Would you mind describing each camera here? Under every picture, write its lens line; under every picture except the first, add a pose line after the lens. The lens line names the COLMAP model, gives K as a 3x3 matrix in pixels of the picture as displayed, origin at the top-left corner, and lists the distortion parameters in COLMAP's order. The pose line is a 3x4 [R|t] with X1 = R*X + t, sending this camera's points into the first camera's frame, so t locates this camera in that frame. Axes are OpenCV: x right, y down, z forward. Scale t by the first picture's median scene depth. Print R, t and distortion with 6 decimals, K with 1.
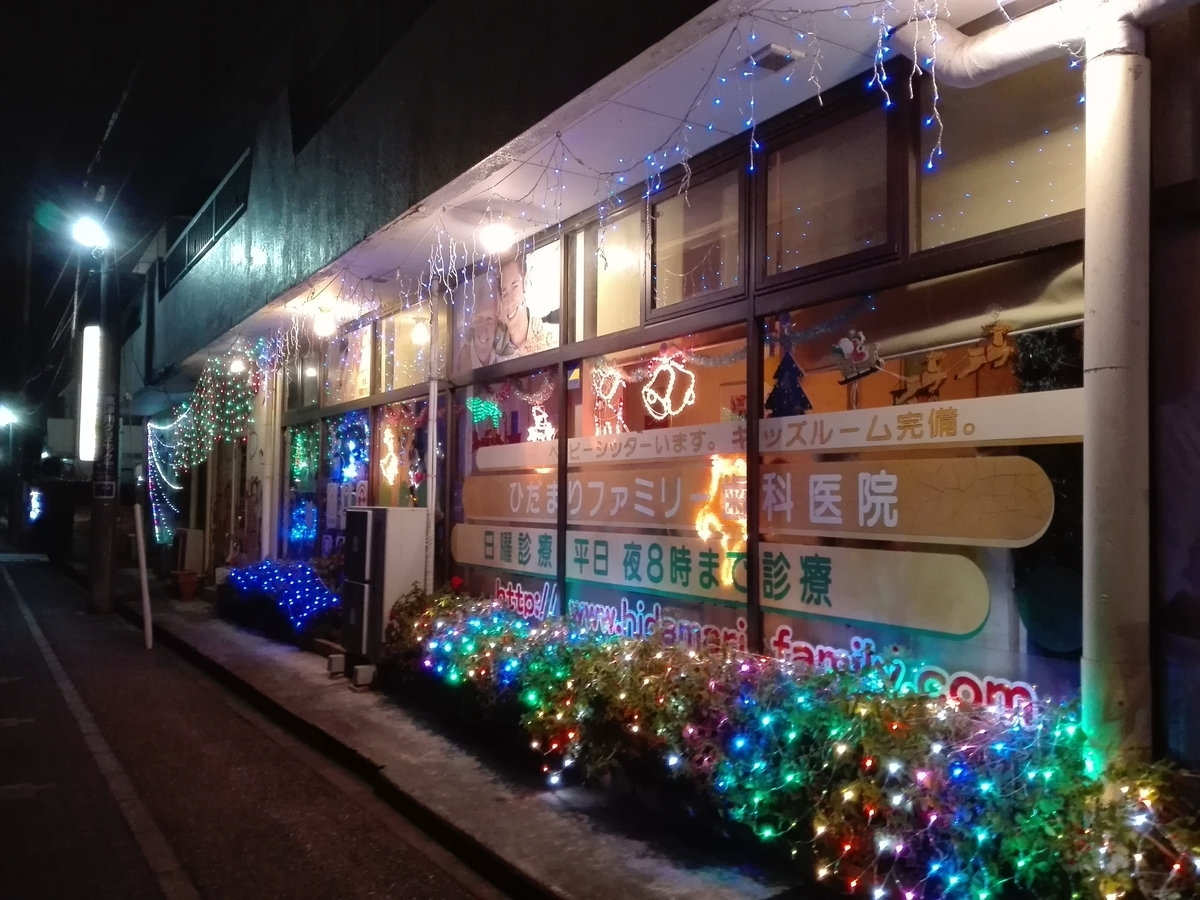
lens RADIAL K [[949.4, 0, 600.0], [0, 949.4, 450.0], [0, 0, 1]] dist [0.021249, -0.008430]
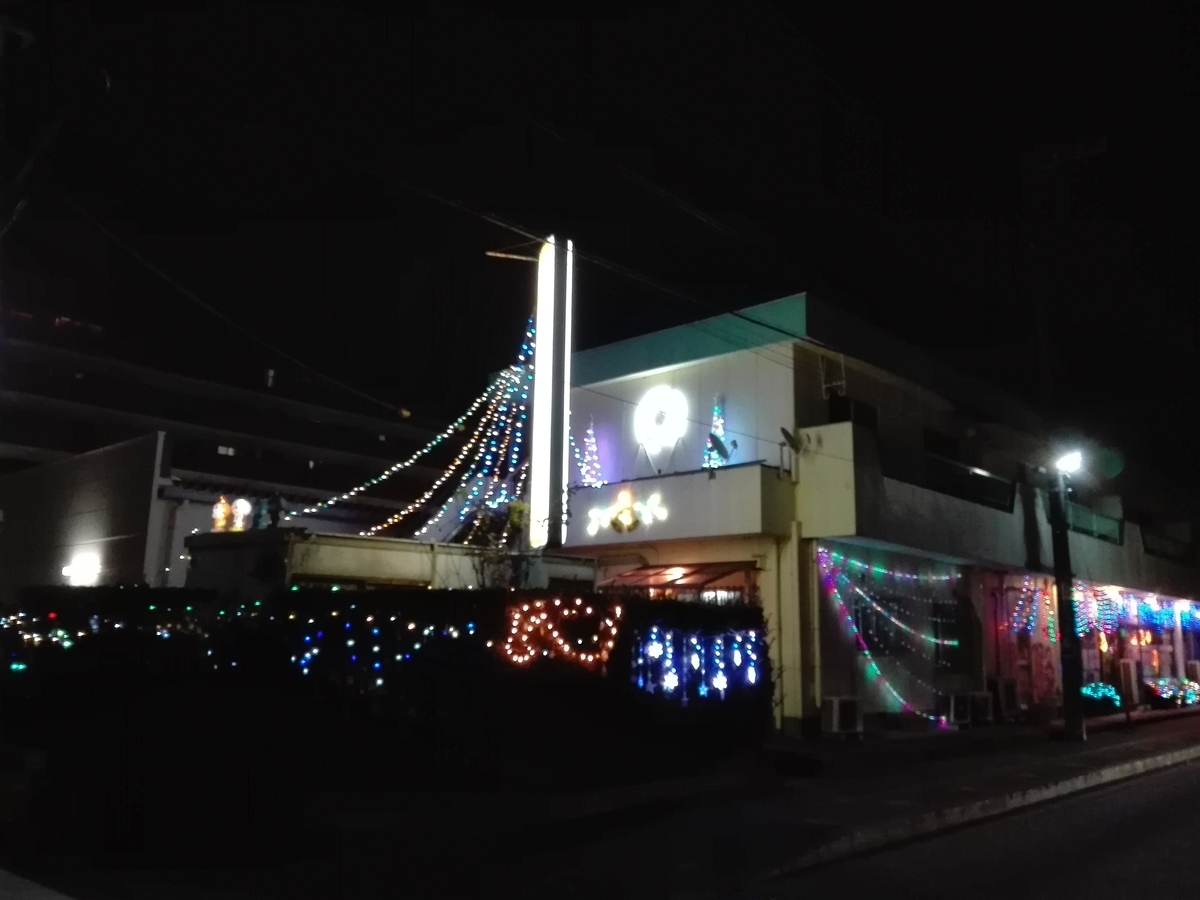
lens RADIAL K [[949.4, 0, 600.0], [0, 949.4, 450.0], [0, 0, 1]] dist [0.021249, -0.008430]
pose [[-0.228914, 0.176337, 0.957342, -3.268996], [-0.081478, 0.976534, -0.199354, 0.166580], [-0.970031, -0.123637, -0.209174, 3.741924]]
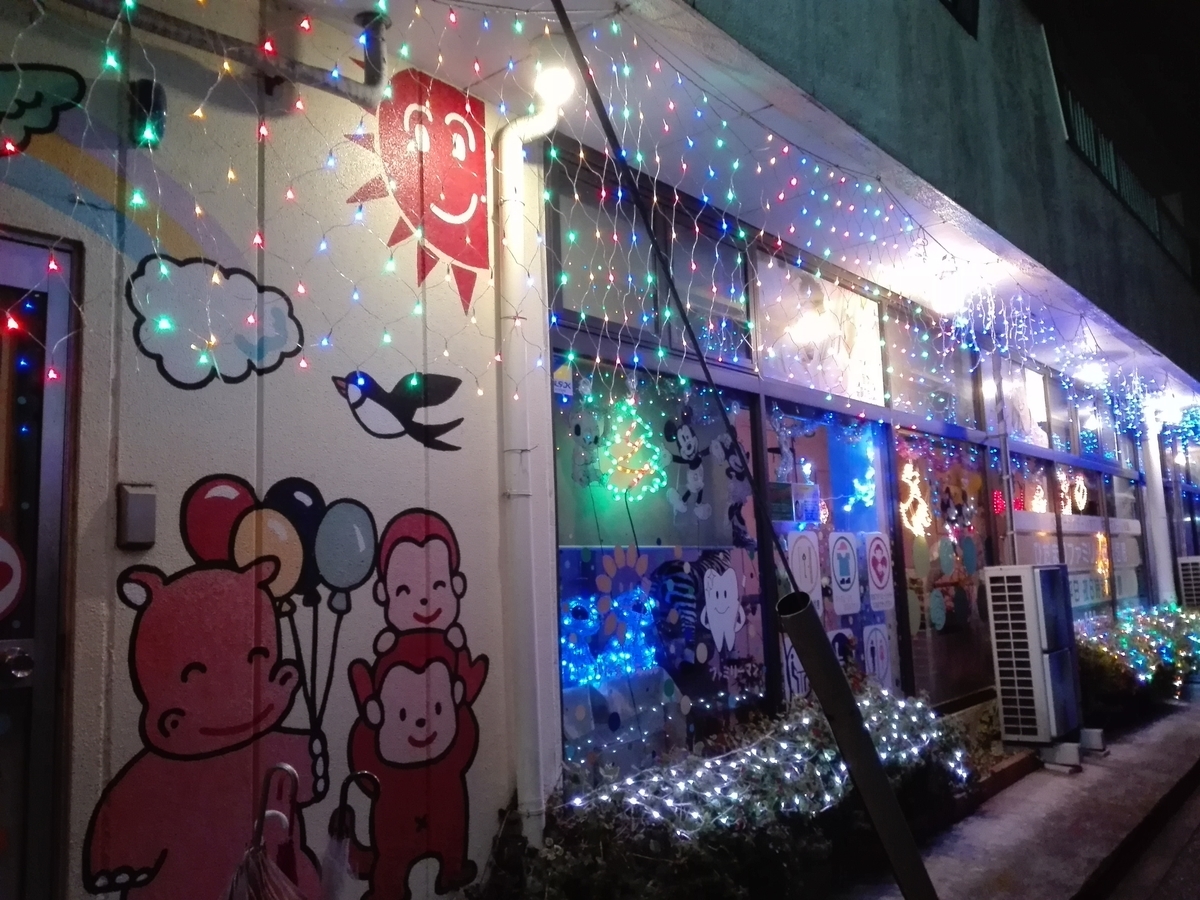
lens RADIAL K [[949.4, 0, 600.0], [0, 949.4, 450.0], [0, 0, 1]] dist [0.021249, -0.008430]
pose [[-0.286401, 0.127859, 0.949540, -1.002023], [-0.016930, 0.990226, -0.138444, 0.086138], [-0.957960, -0.055726, -0.281437, 1.689555]]
